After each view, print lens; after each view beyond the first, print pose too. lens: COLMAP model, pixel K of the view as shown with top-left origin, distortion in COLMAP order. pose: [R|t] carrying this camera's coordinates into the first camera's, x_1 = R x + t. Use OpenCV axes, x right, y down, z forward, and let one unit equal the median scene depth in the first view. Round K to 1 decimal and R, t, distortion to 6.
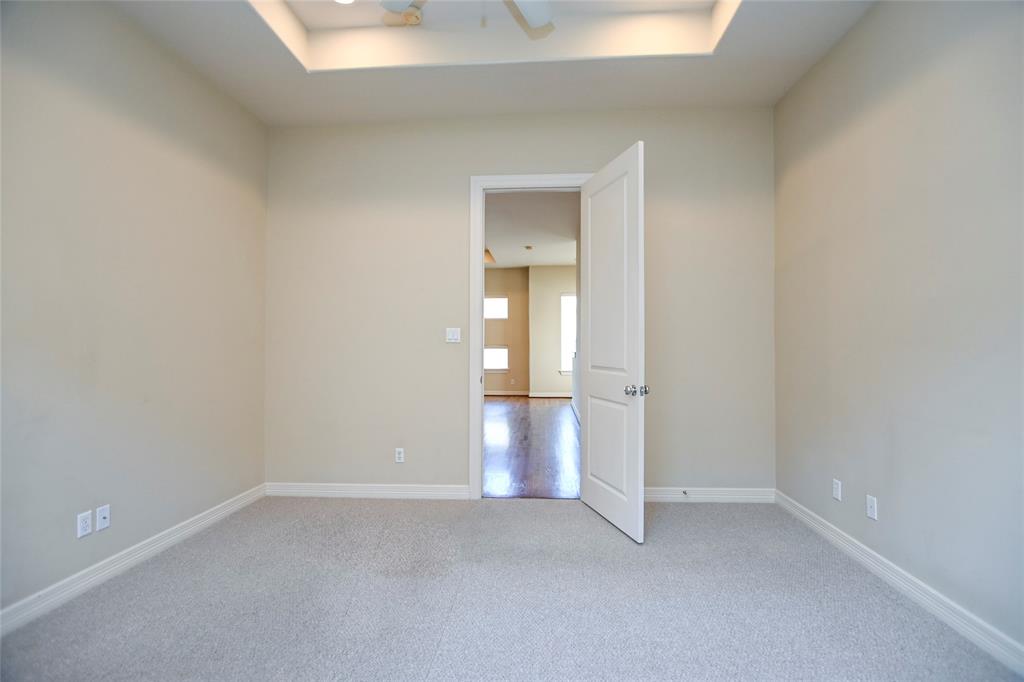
lens RADIAL K [[449.9, 0, 514.9], [0, 449.9, 339.6], [0, 0, 1]] dist [-0.019138, 0.000322]
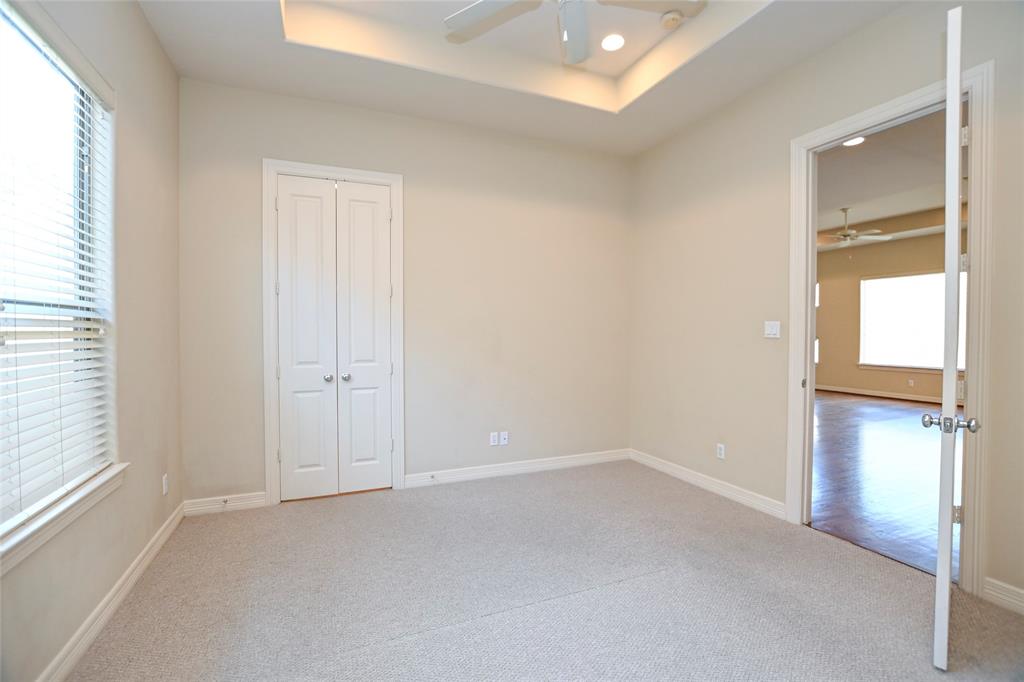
lens RADIAL K [[449.9, 0, 513.2], [0, 449.9, 335.6], [0, 0, 1]] dist [-0.019138, 0.000322]
pose [[0.462519, 0.011676, -0.886533, 0.405553], [0.007862, 0.999820, 0.017270, -0.017340], [0.886575, -0.014958, 0.462343, 0.146428]]
